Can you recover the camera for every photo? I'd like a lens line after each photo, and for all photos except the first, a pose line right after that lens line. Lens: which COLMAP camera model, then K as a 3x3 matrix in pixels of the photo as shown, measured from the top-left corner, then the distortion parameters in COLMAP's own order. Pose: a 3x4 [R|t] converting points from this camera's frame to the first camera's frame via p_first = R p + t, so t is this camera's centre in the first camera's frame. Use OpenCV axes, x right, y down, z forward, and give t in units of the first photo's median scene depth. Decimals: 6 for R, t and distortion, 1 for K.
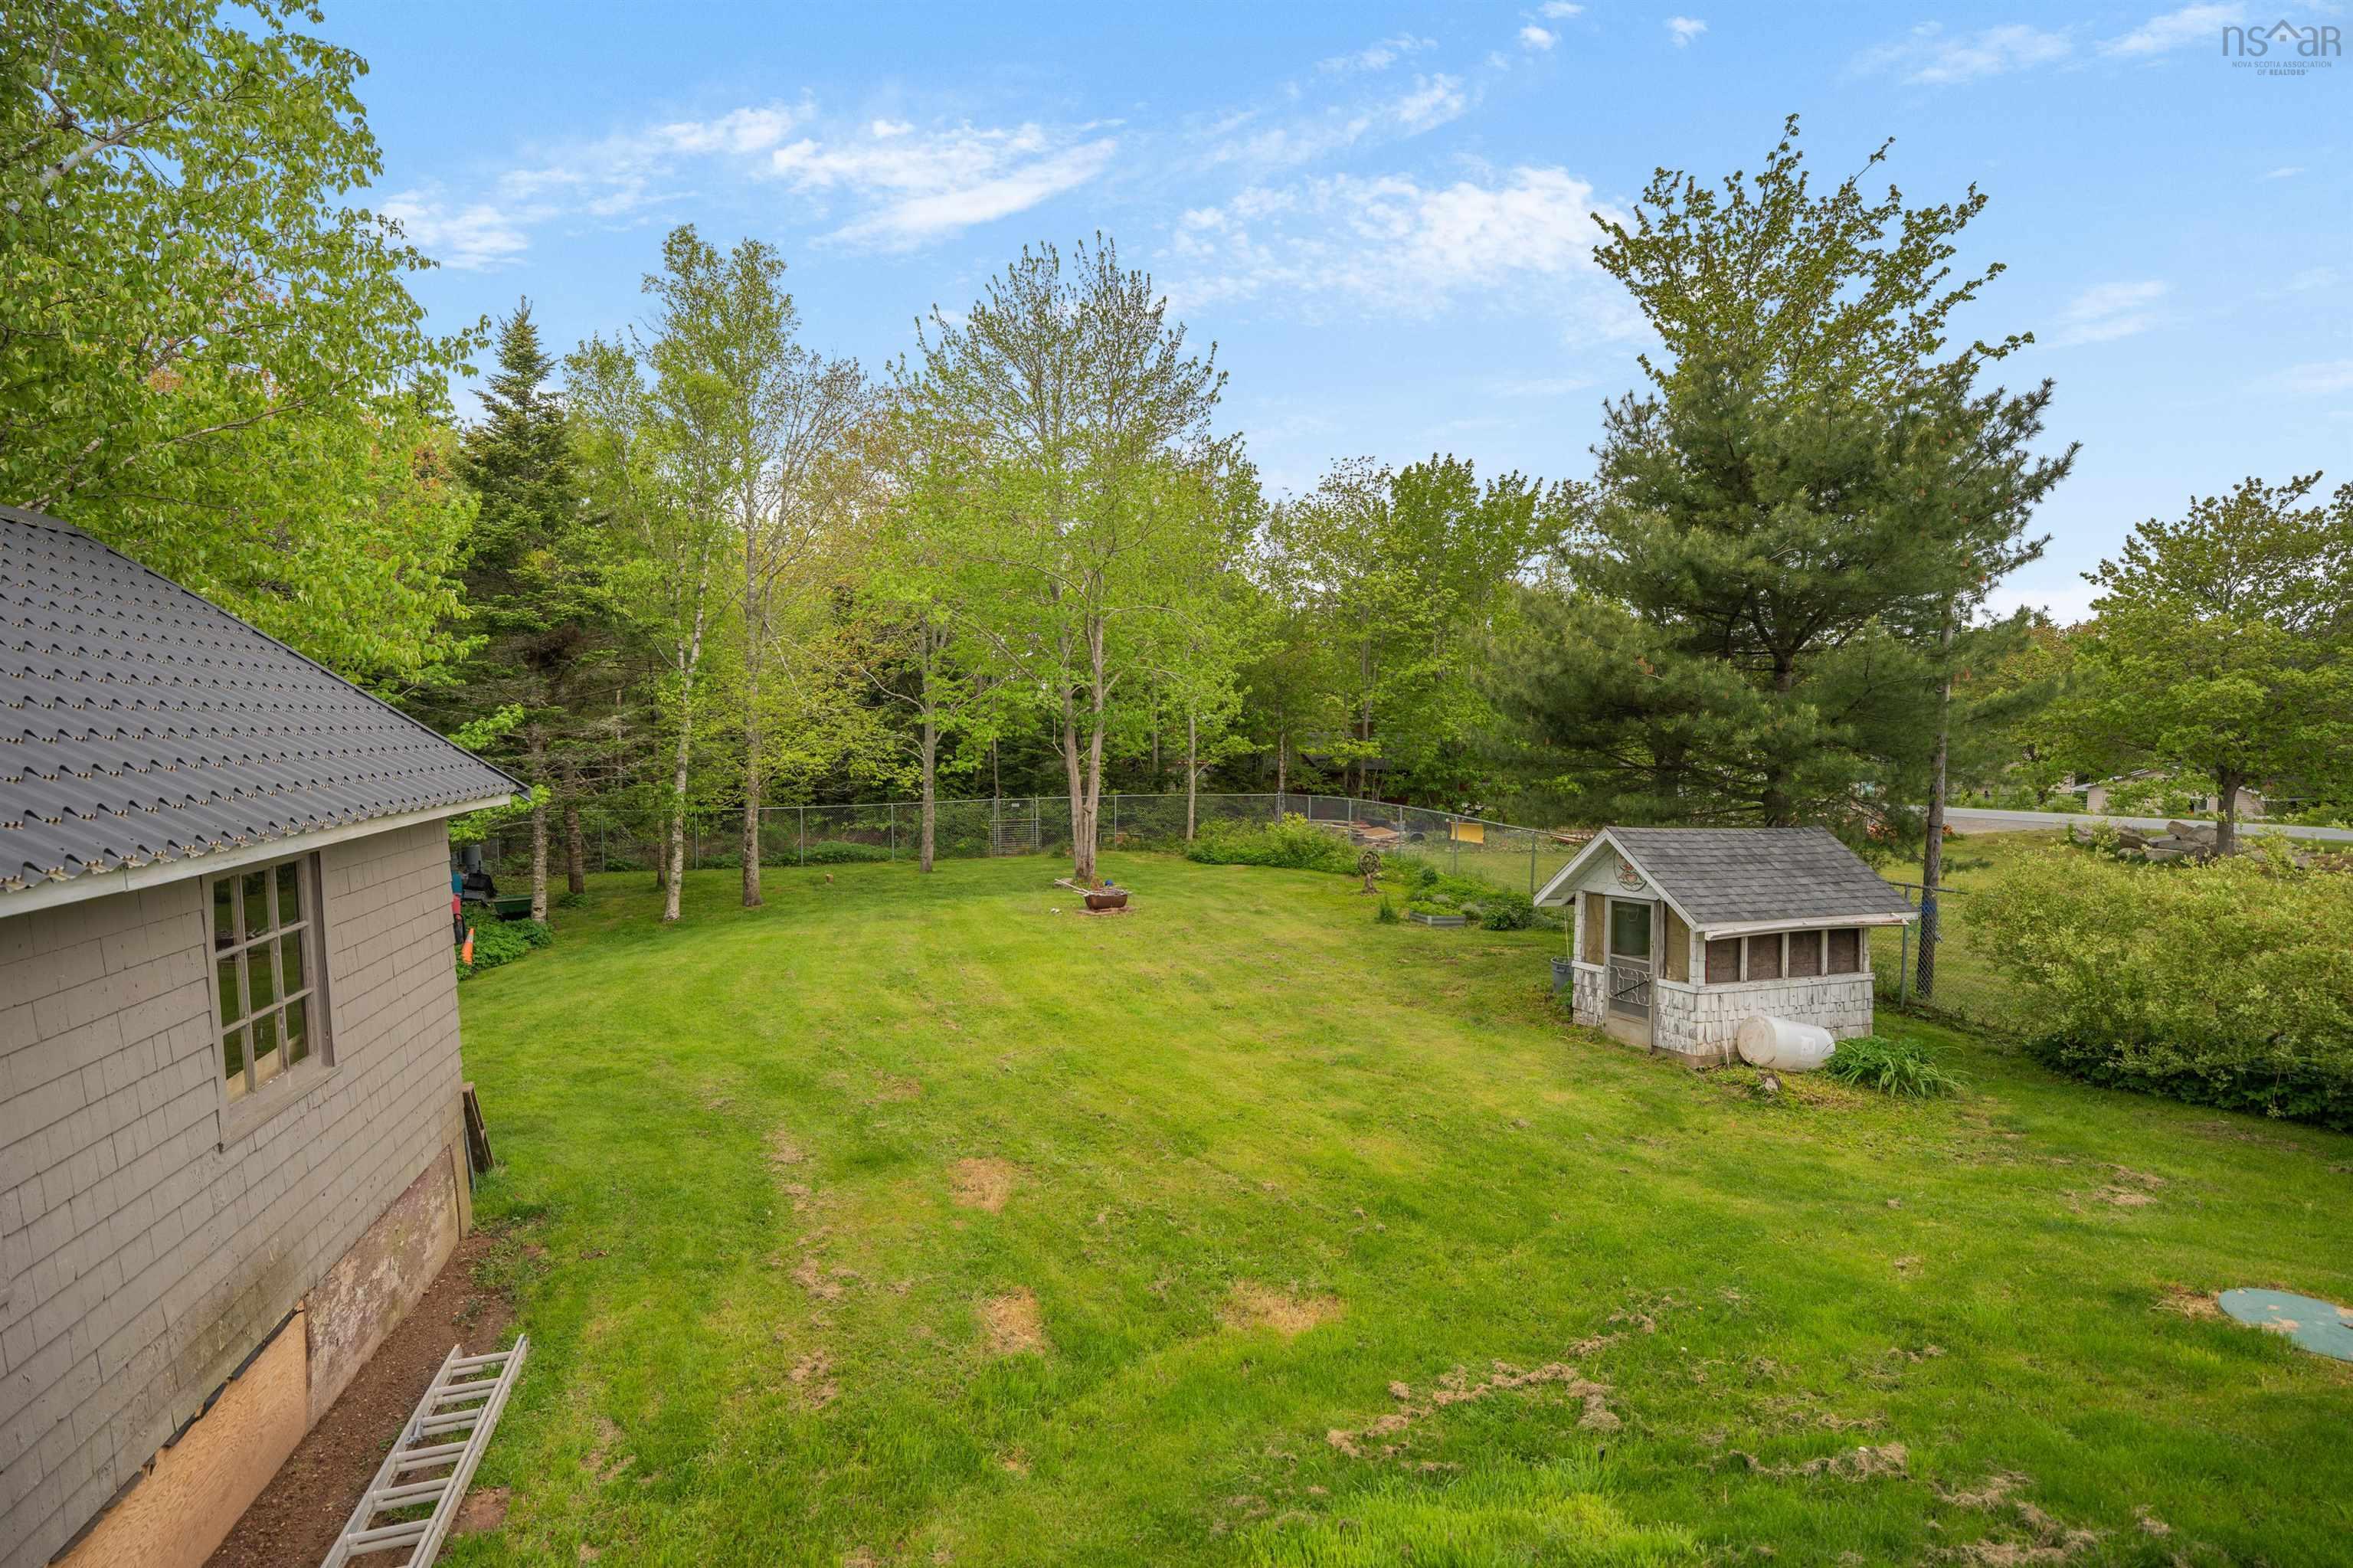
lens RADIAL K [[1081.1, 0, 1172.2], [0, 1081.1, 783.0], [0, 0, 1]] dist [-0.079155, 0.033632]
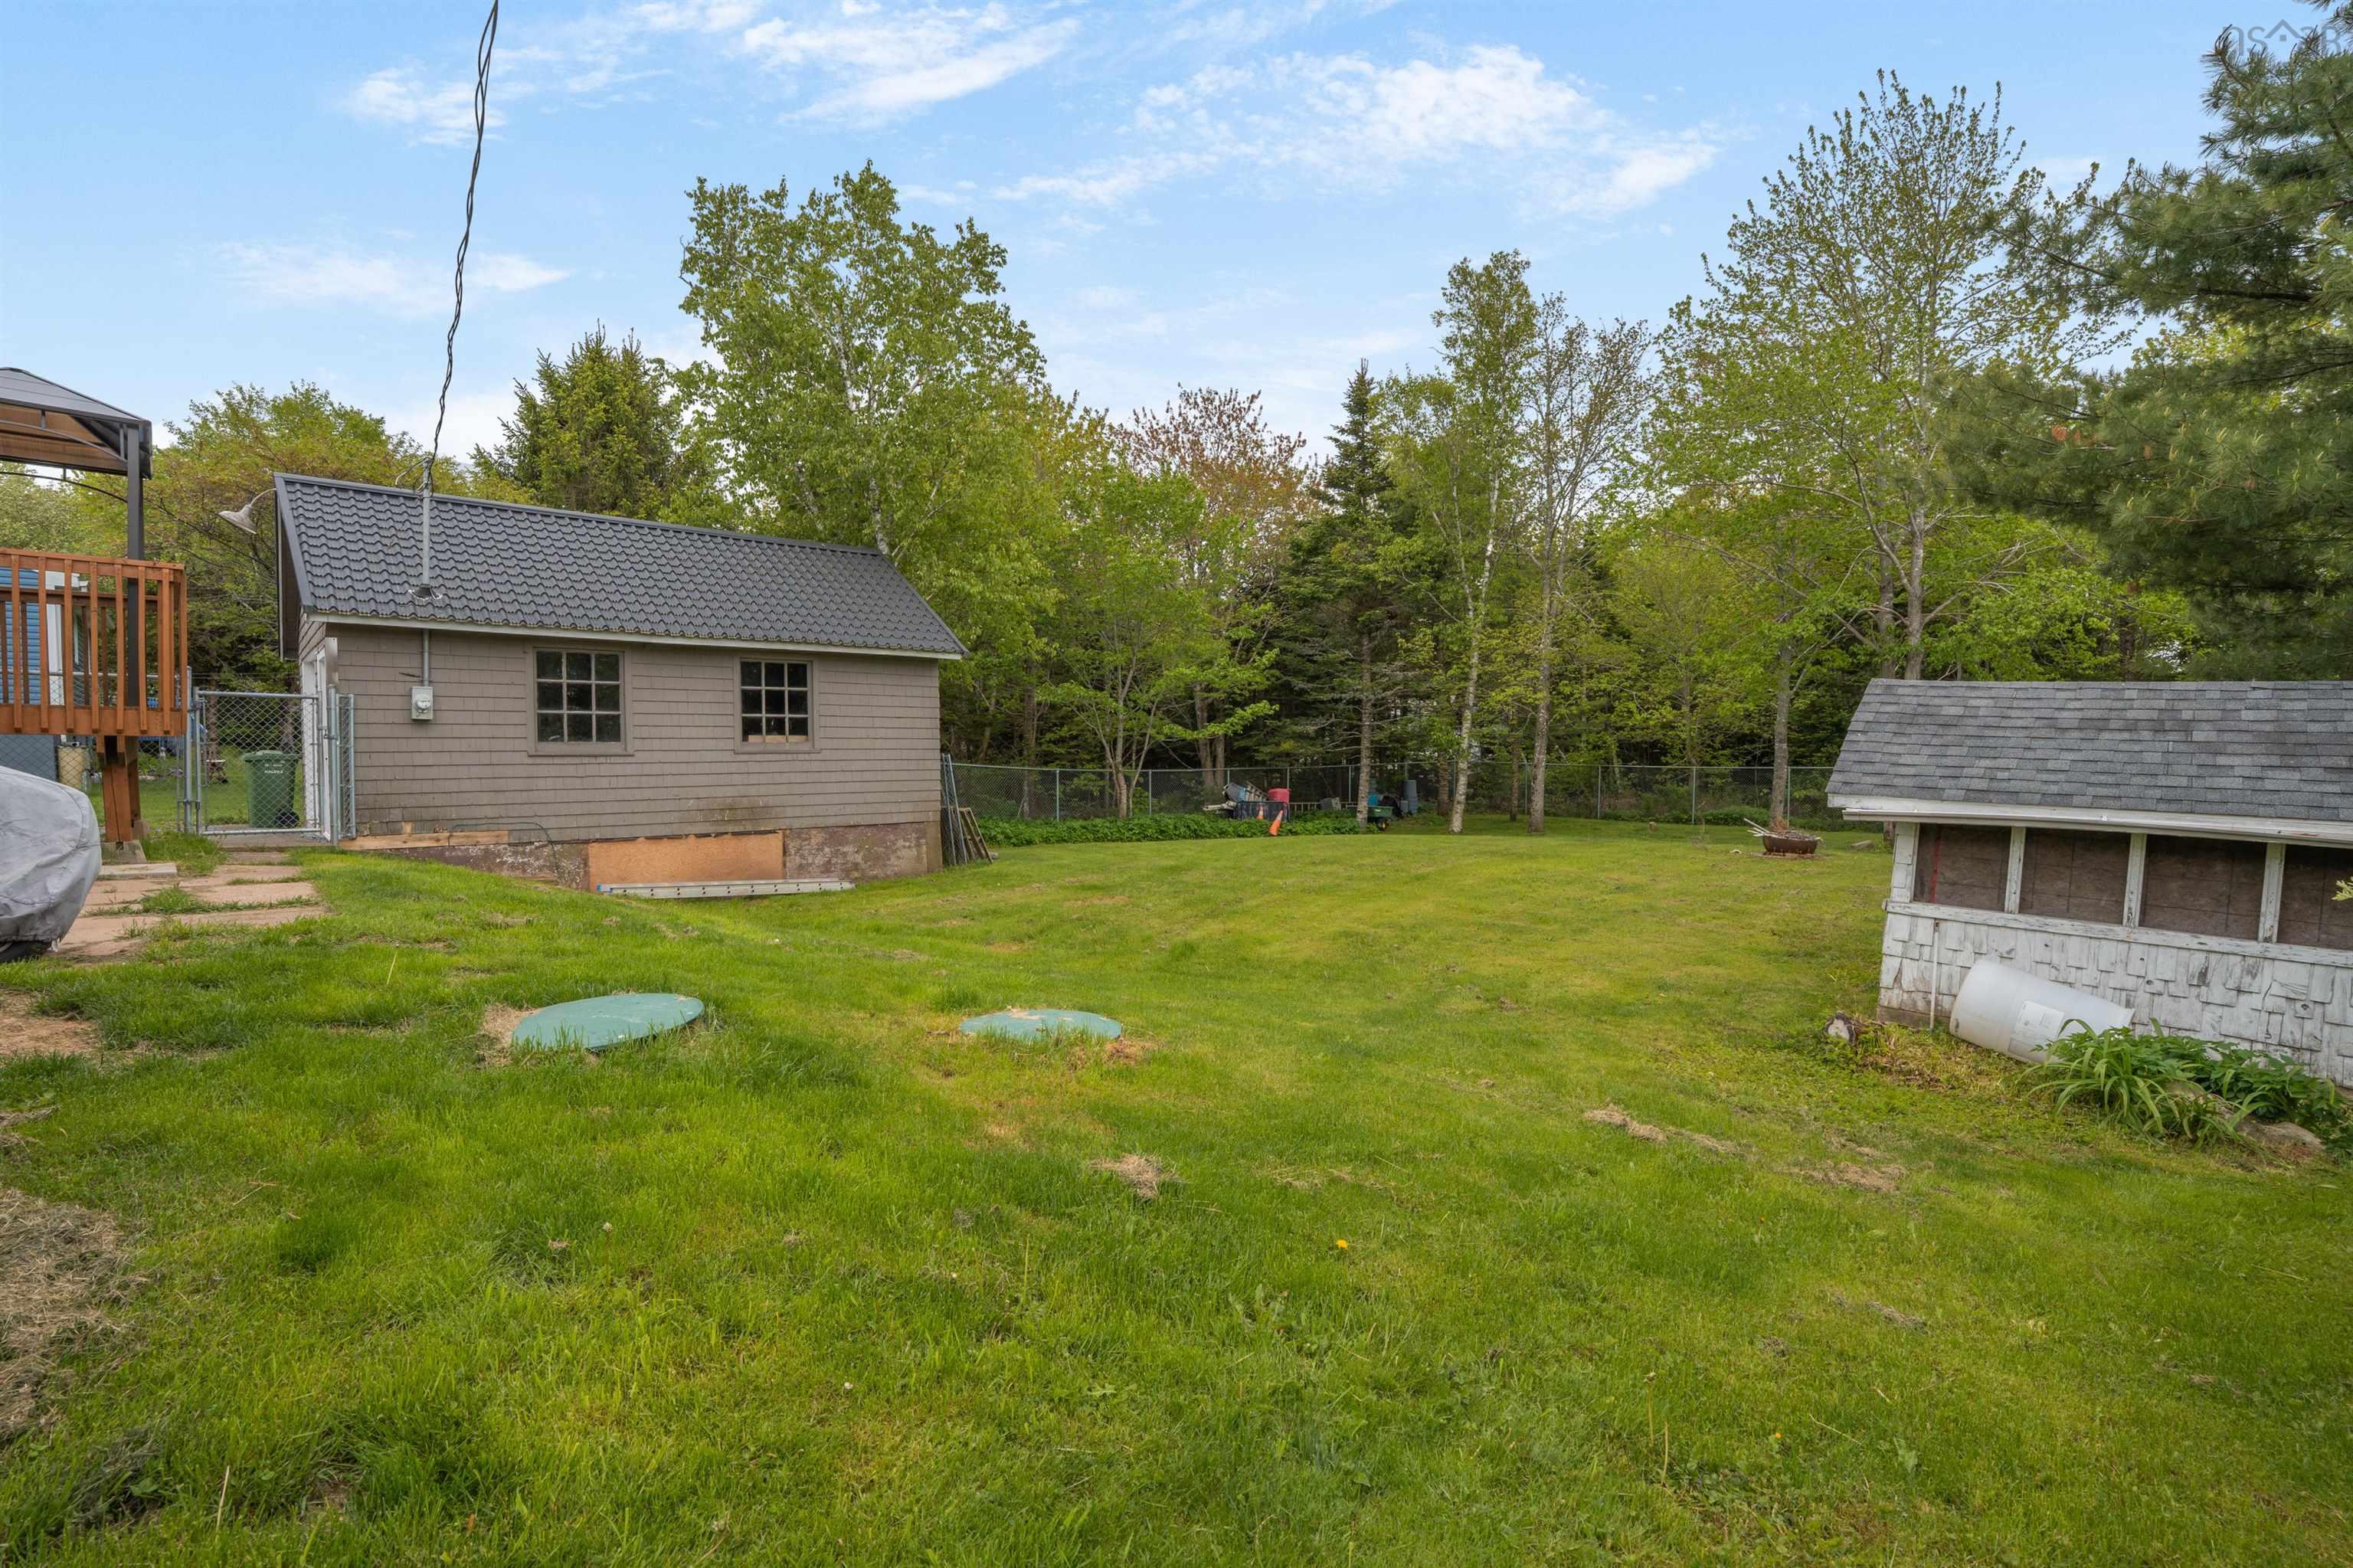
lens RADIAL K [[1077.7, 0, 1170.3], [0, 1077.7, 784.0], [0, 0, 1]] dist [-0.069442, 0.025276]
pose [[0.446363, 0.034923, -0.894170, 0.568128], [-0.049996, 0.998651, 0.014046, 0.085630], [0.893454, 0.038435, 0.447507, 0.191290]]
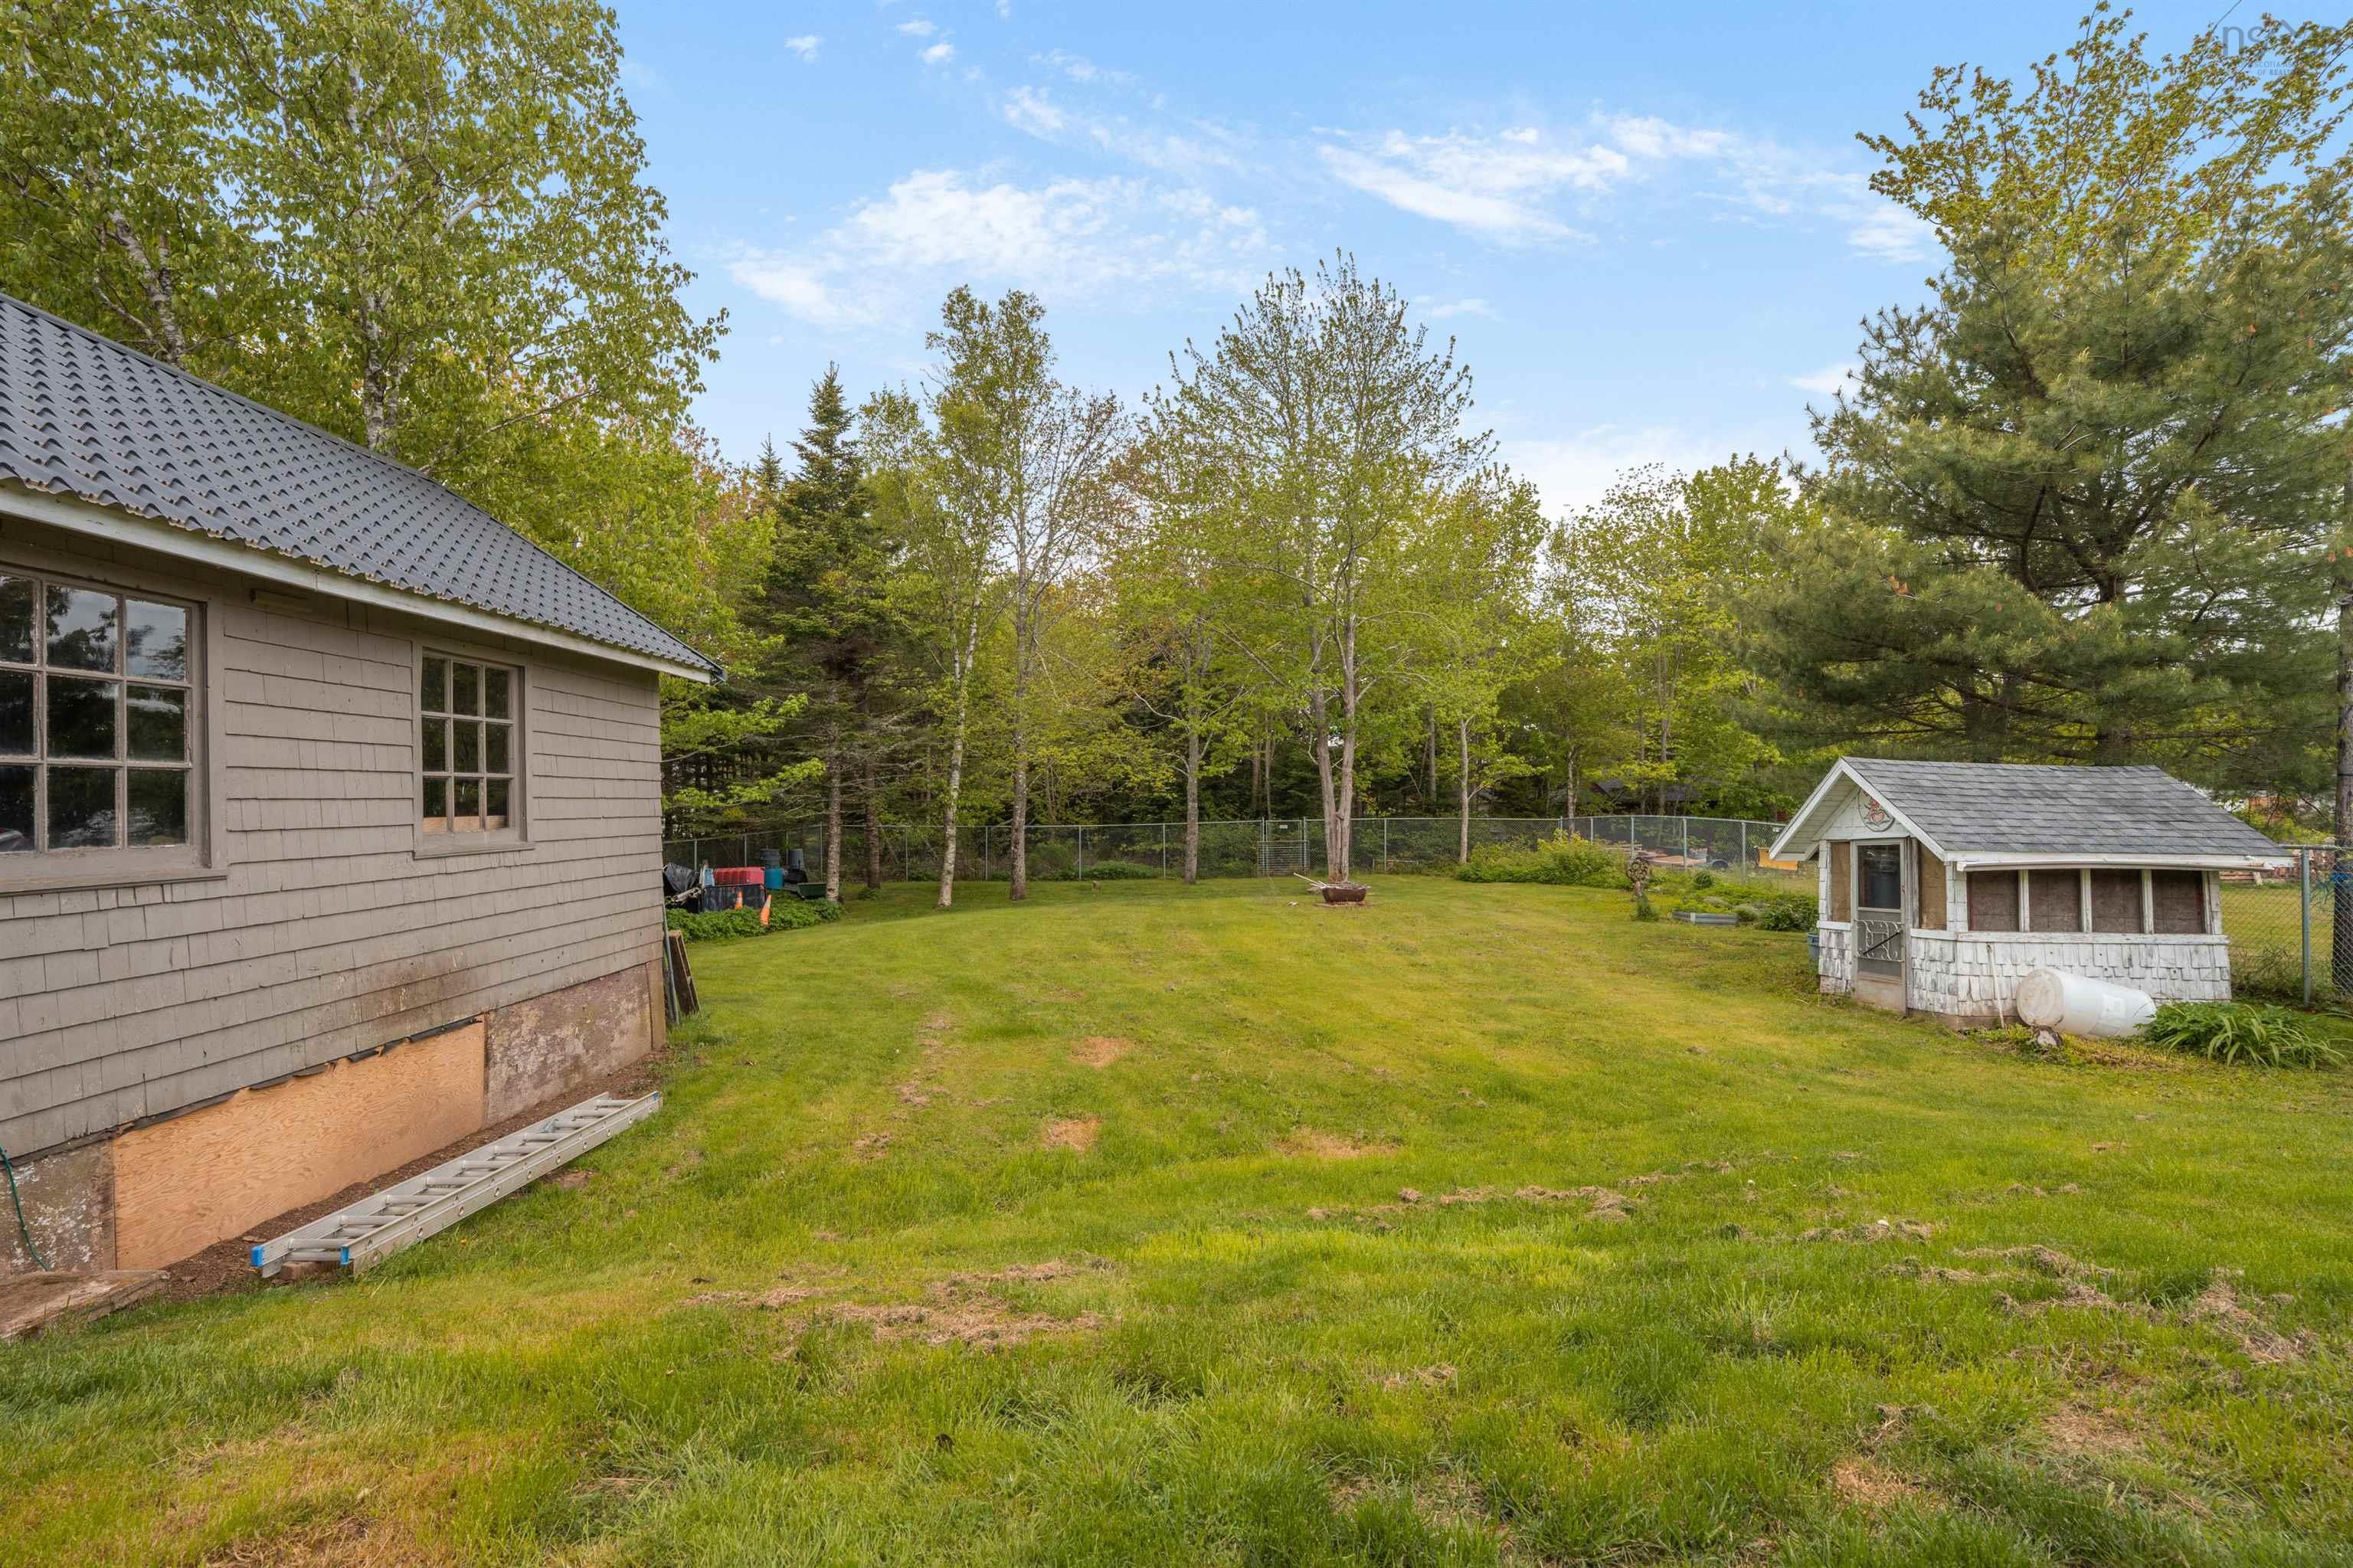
lens RADIAL K [[1077.7, 0, 1170.3], [0, 1077.7, 784.0], [0, 0, 1]] dist [-0.069442, 0.025276]
pose [[0.956321, -0.011076, -0.292109, 0.089920], [-0.008006, 0.997915, -0.064049, 0.085581], [0.292209, 0.063590, 0.954238, 0.007352]]
